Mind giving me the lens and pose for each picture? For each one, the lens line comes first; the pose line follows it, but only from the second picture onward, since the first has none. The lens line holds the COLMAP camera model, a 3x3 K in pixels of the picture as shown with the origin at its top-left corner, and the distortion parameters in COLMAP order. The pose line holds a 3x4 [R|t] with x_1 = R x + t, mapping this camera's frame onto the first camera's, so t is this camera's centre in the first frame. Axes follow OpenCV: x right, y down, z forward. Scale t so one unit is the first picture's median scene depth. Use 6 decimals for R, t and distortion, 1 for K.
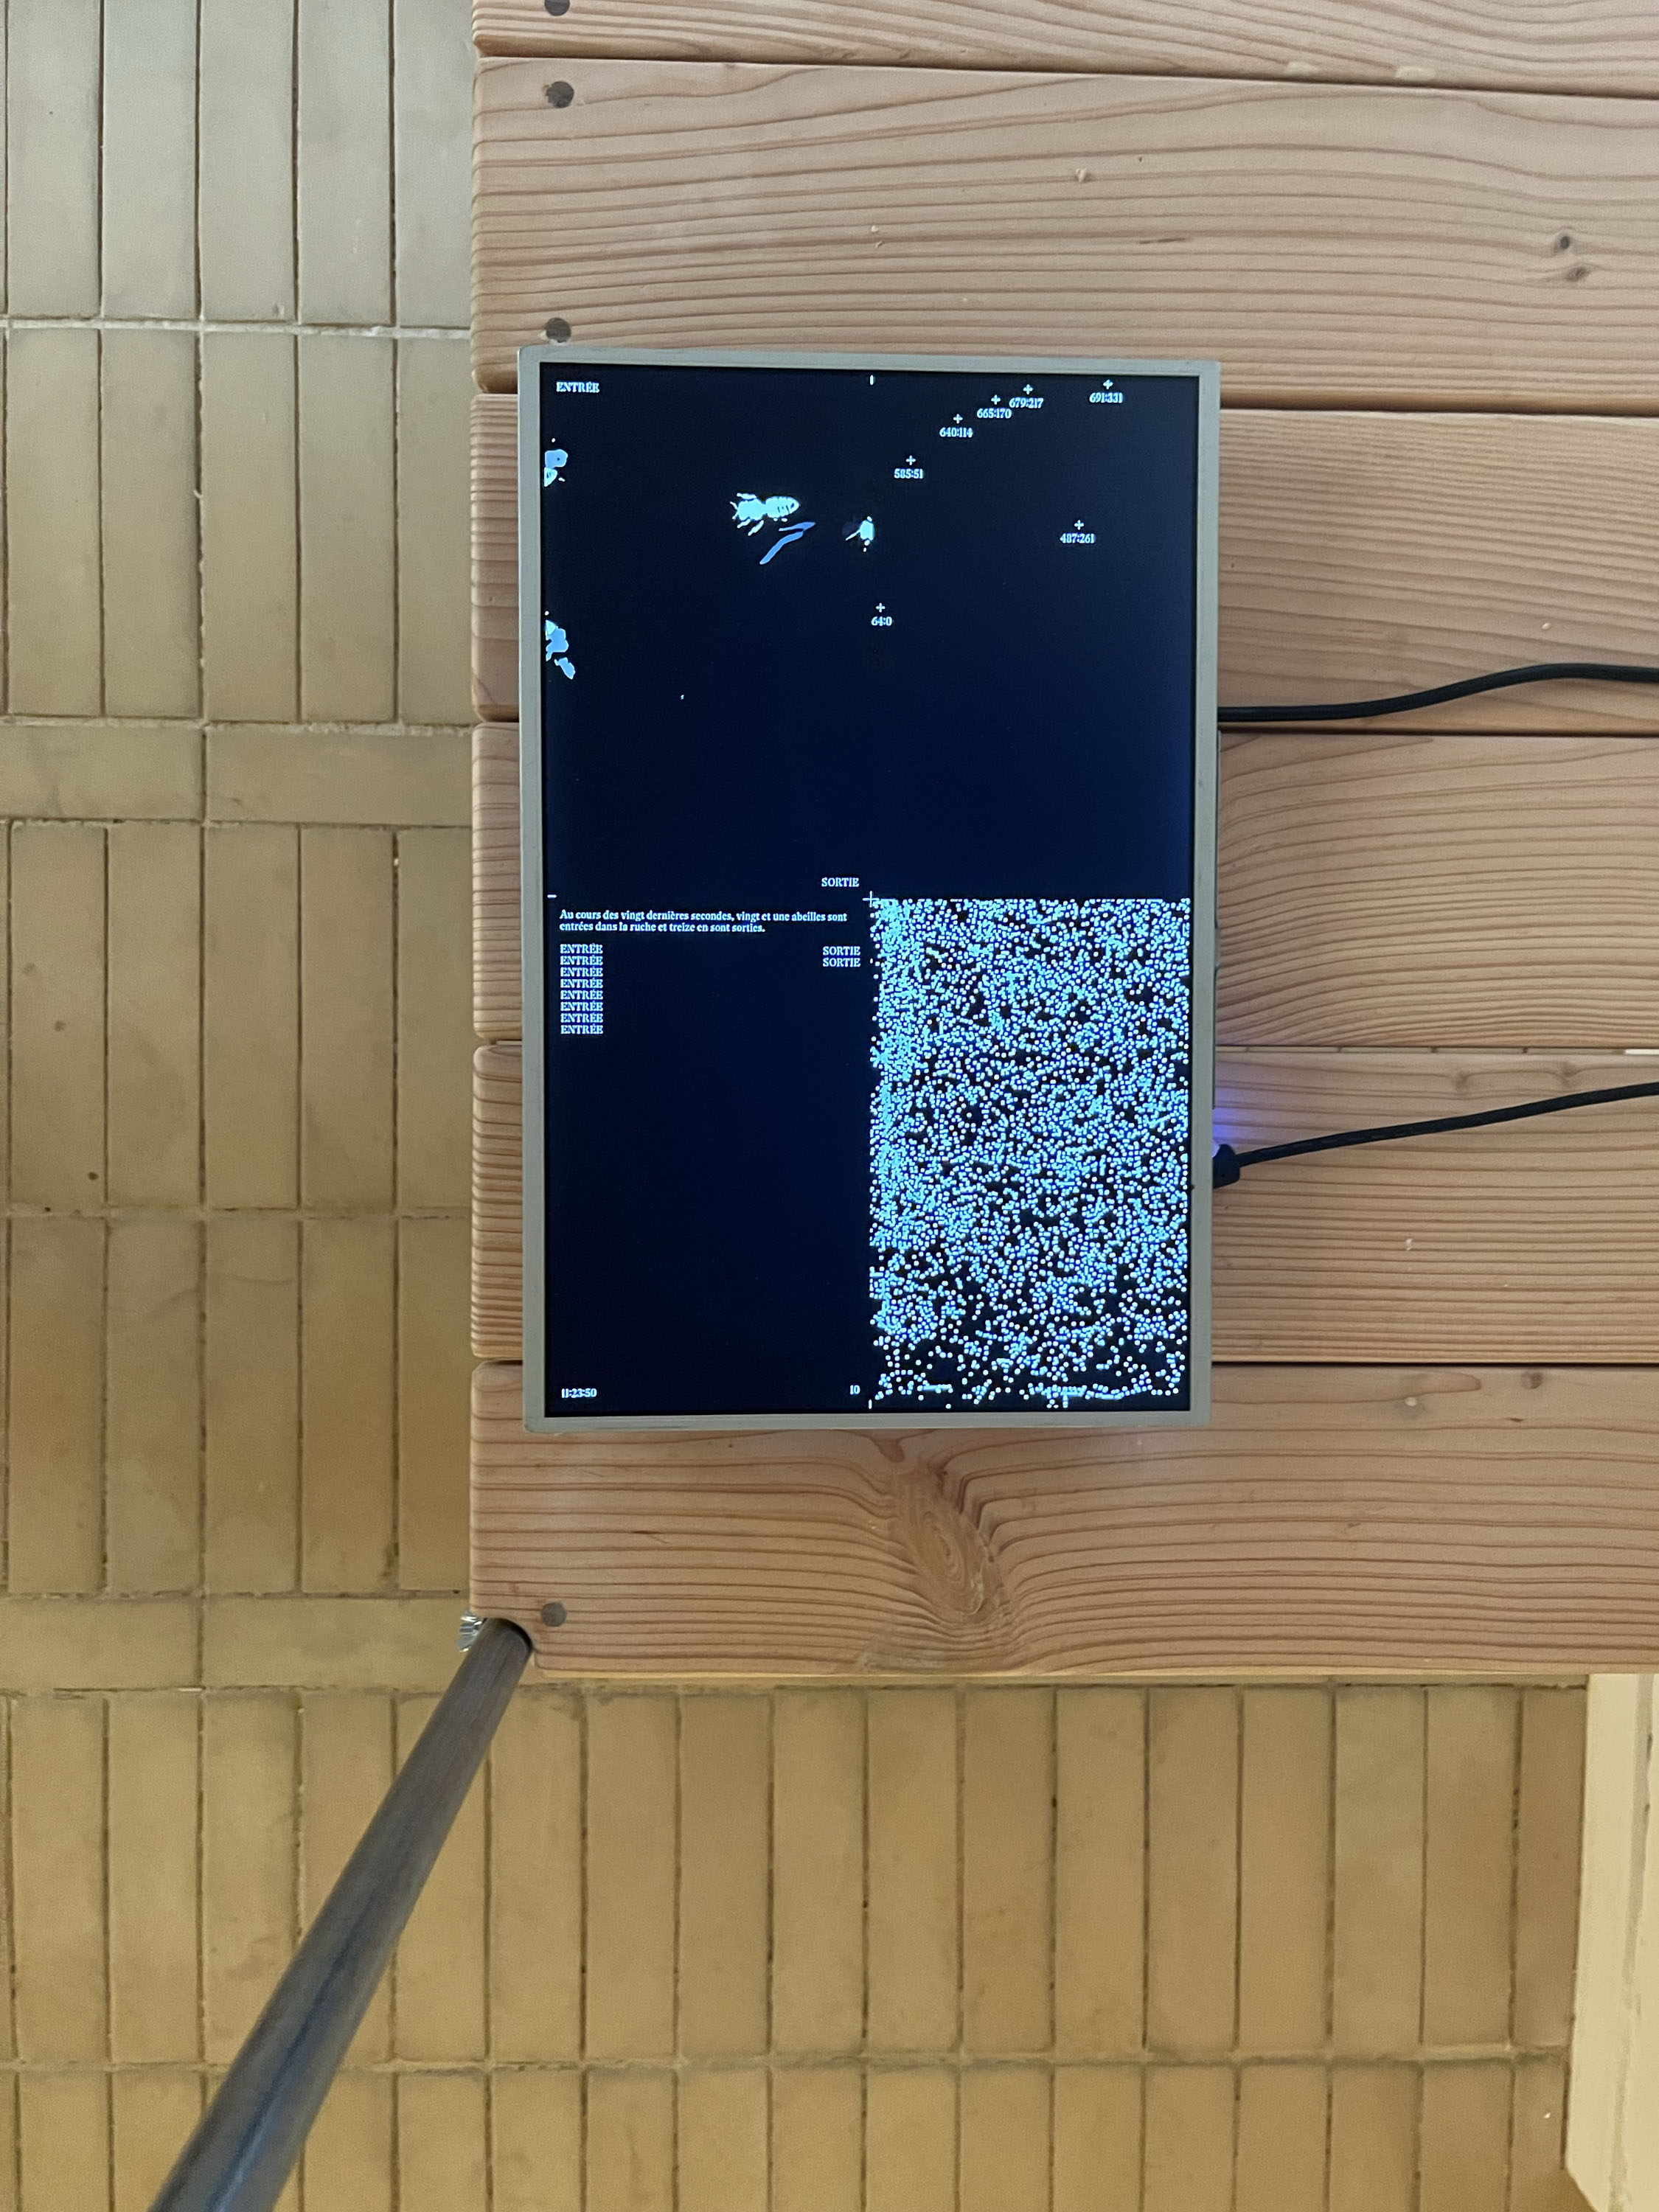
lens RADIAL K [[1667.9, 0, 838.1], [0, 1667.9, 1113.4], [0, 0, 1]] dist [0.051246, -0.006614]
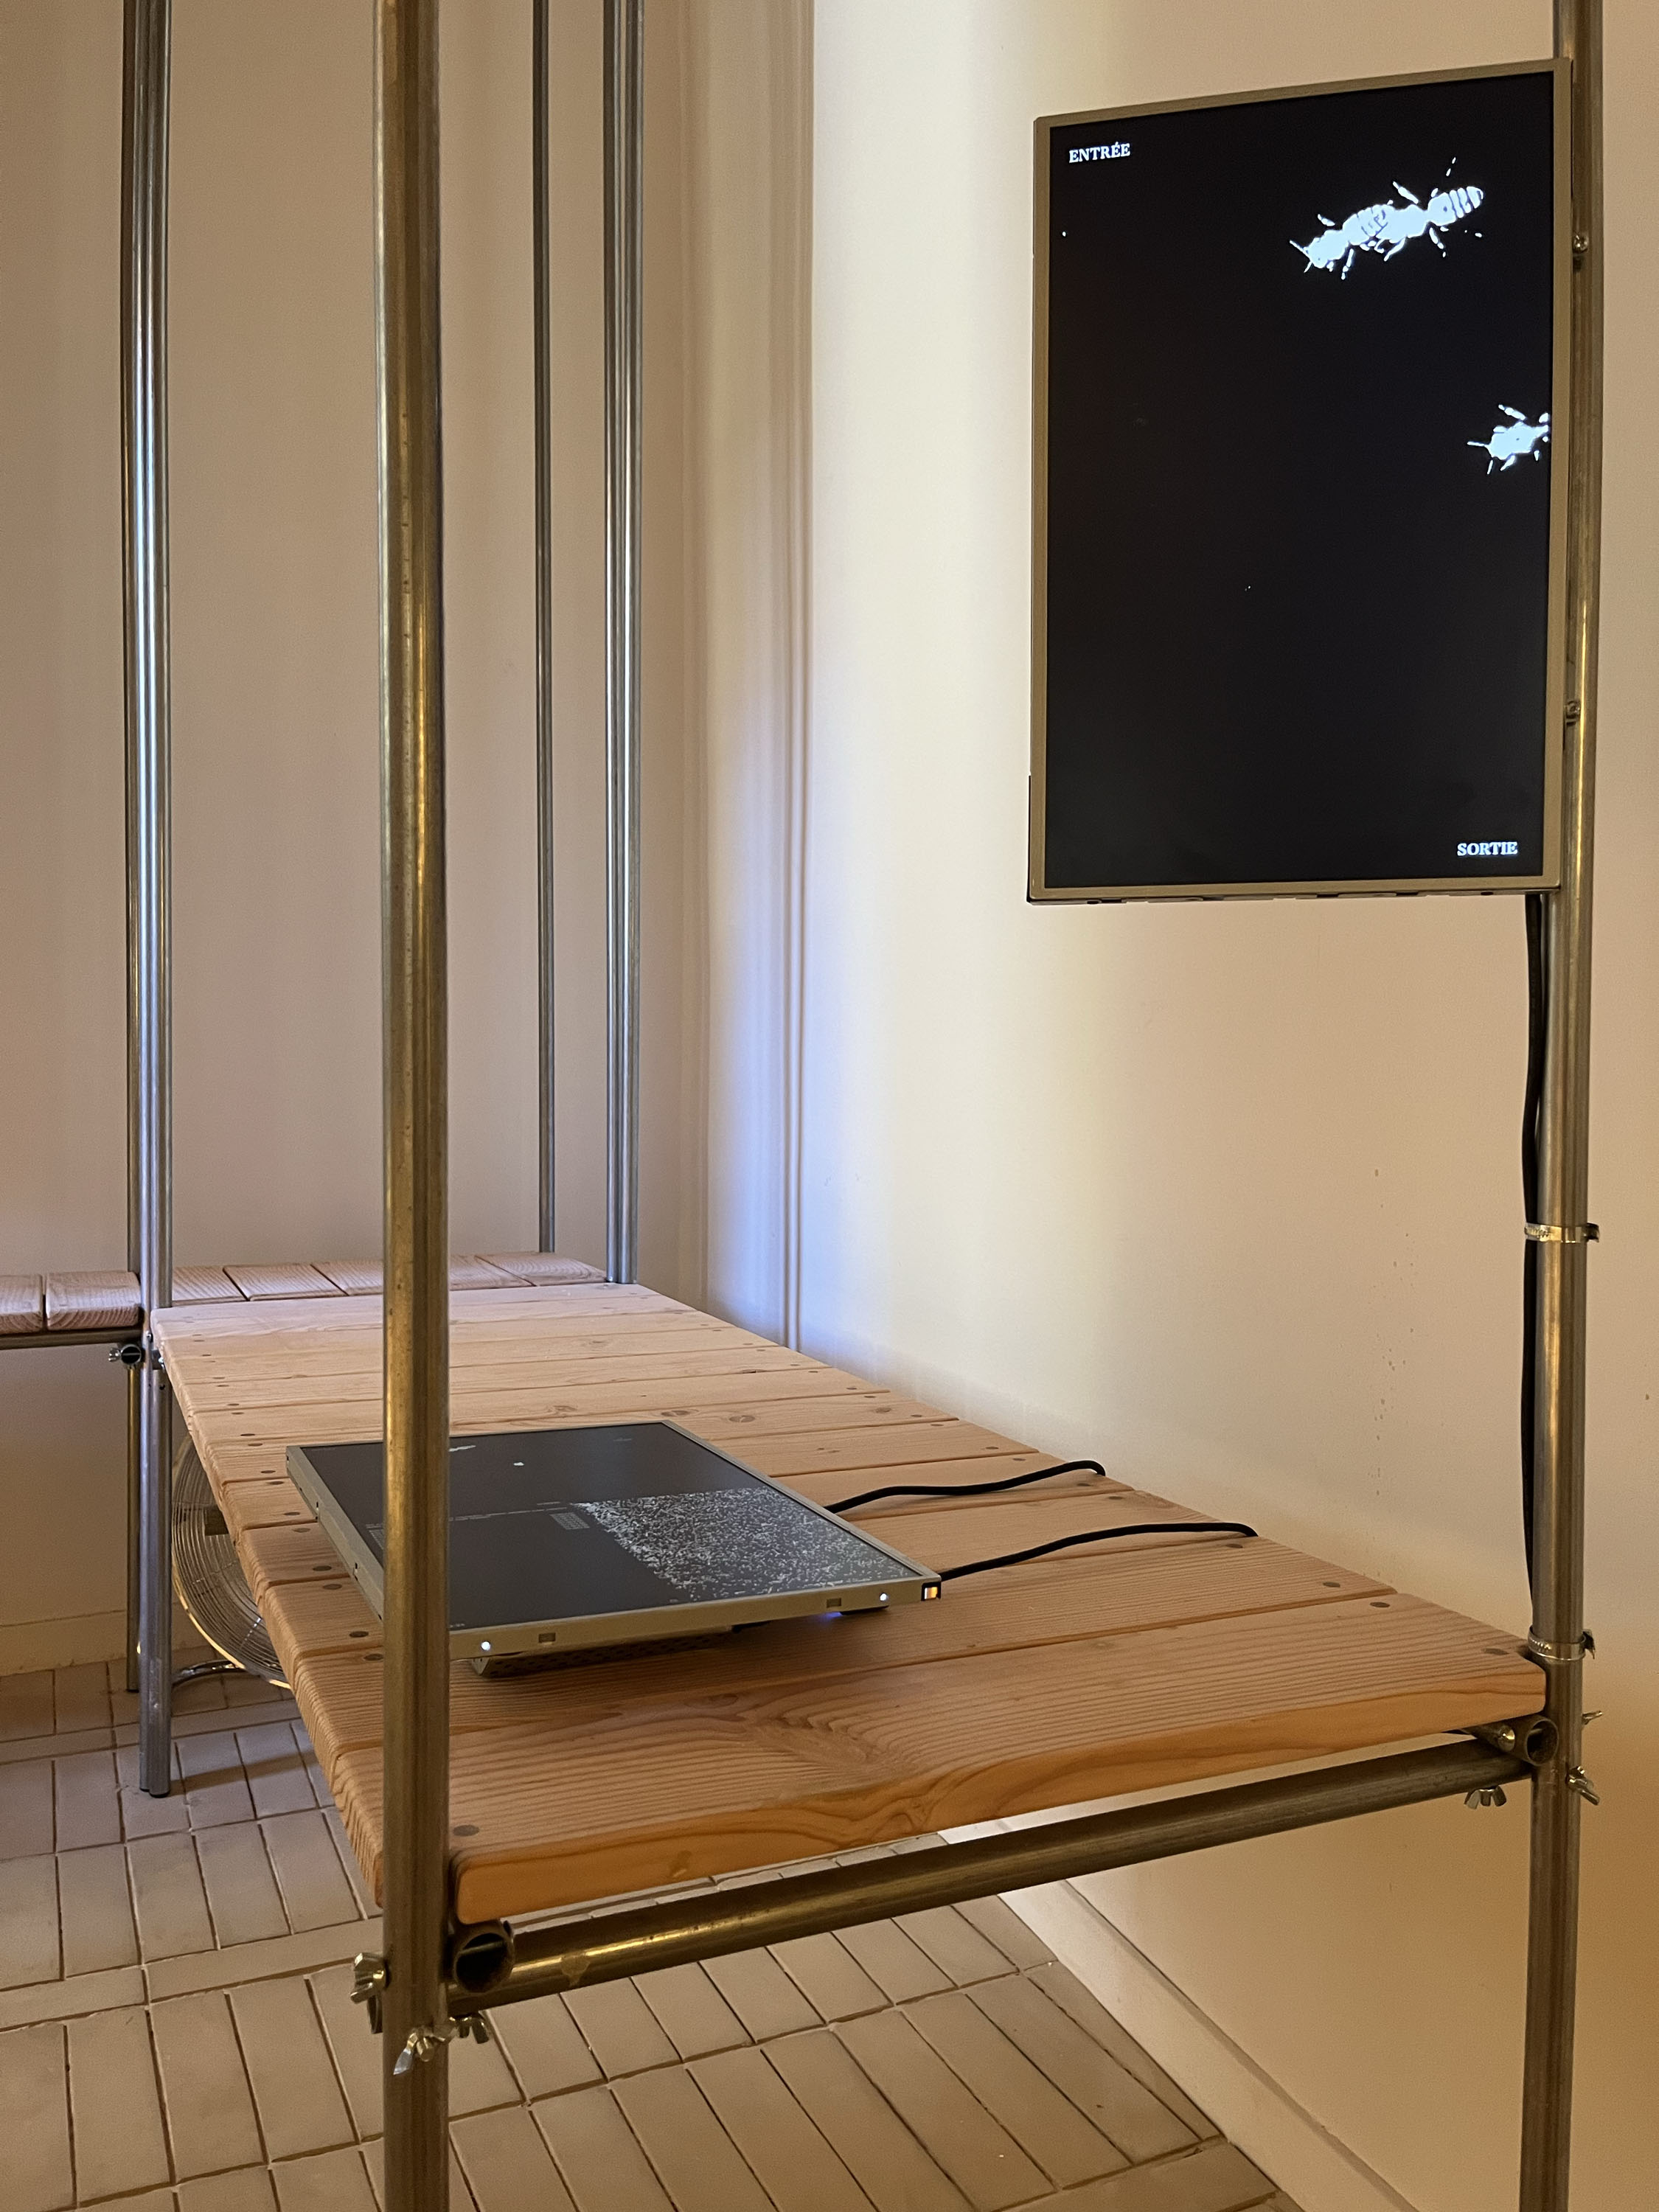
lens RADIAL K [[1667.9, 0, 823.3], [0, 1667.9, 1096.9], [0, 0, 1]] dist [0.051246, -0.006614]
pose [[0.905893, -0.030923, 0.422375, -0.399822], [0.422709, 0.004866, -0.906252, 1.328167], [0.025969, 0.999510, 0.017479, 0.606088]]
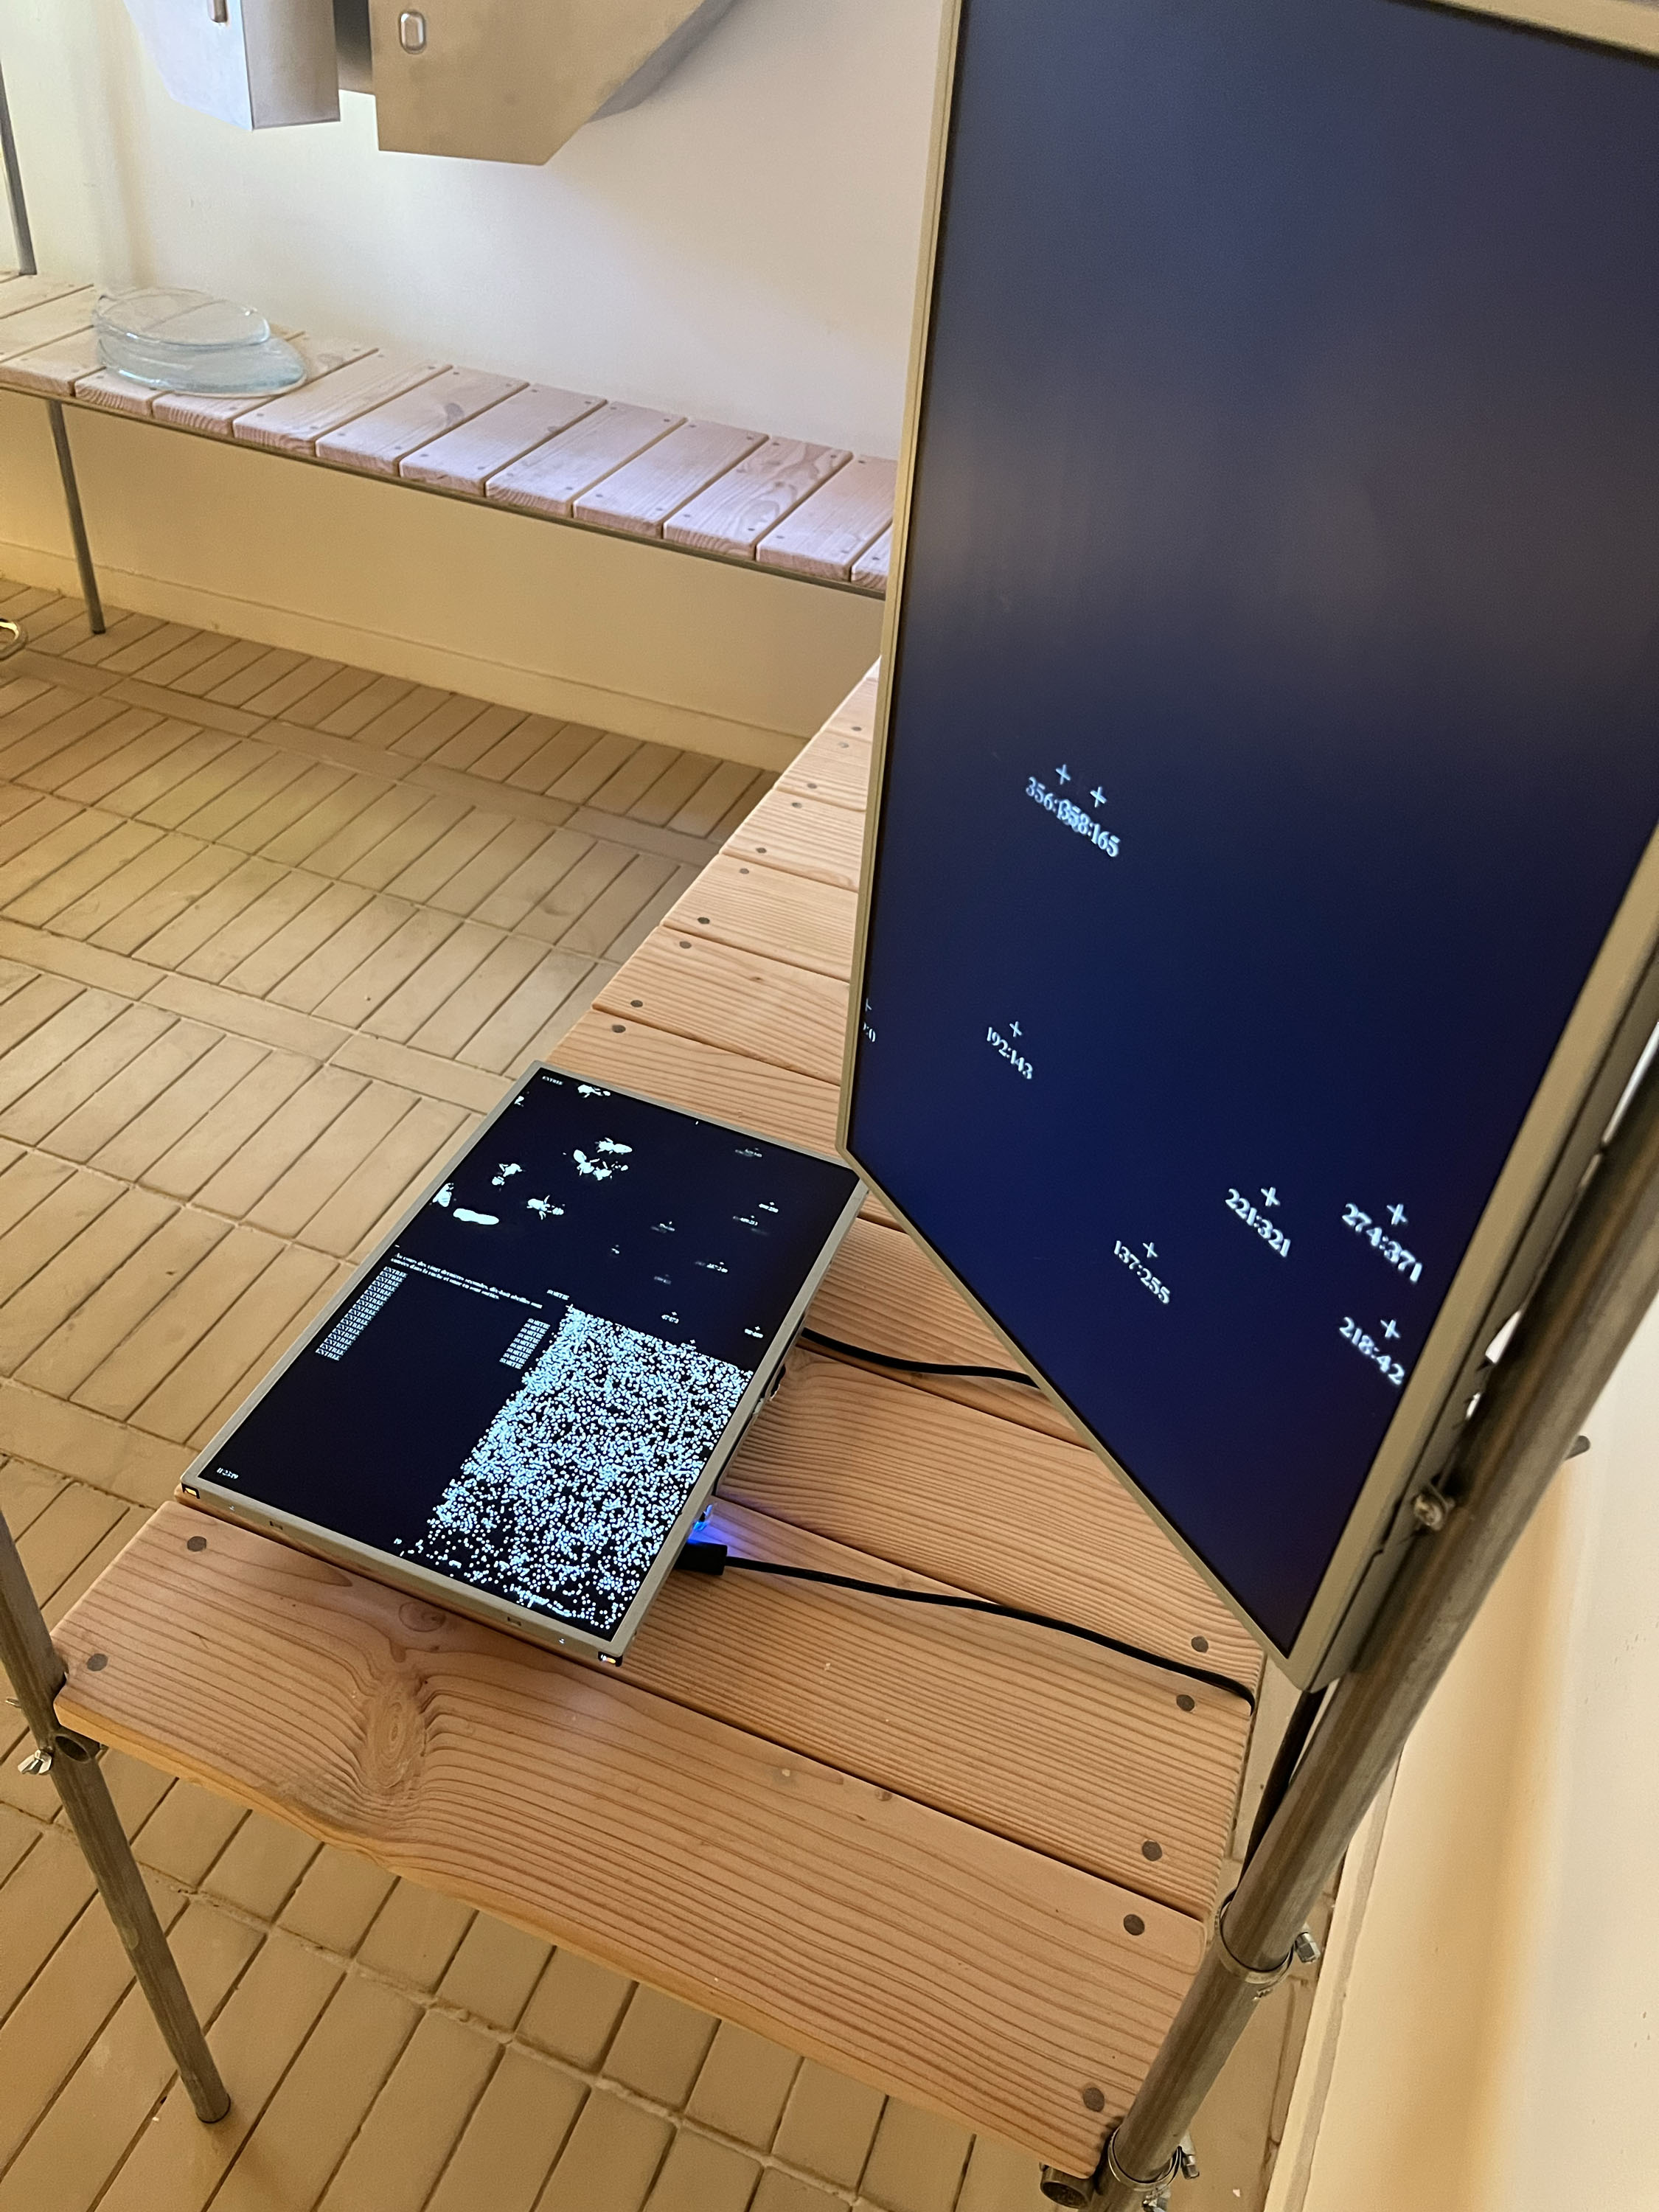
lens RADIAL K [[1667.9, 0, 821.8], [0, 1667.9, 1109.3], [0, 0, 1]] dist [0.051246, -0.006614]
pose [[0.936507, 0.263190, -0.231701, 0.568588], [-0.345154, 0.575403, -0.741471, 0.871005], [-0.061826, 0.774366, 0.629710, -0.183216]]
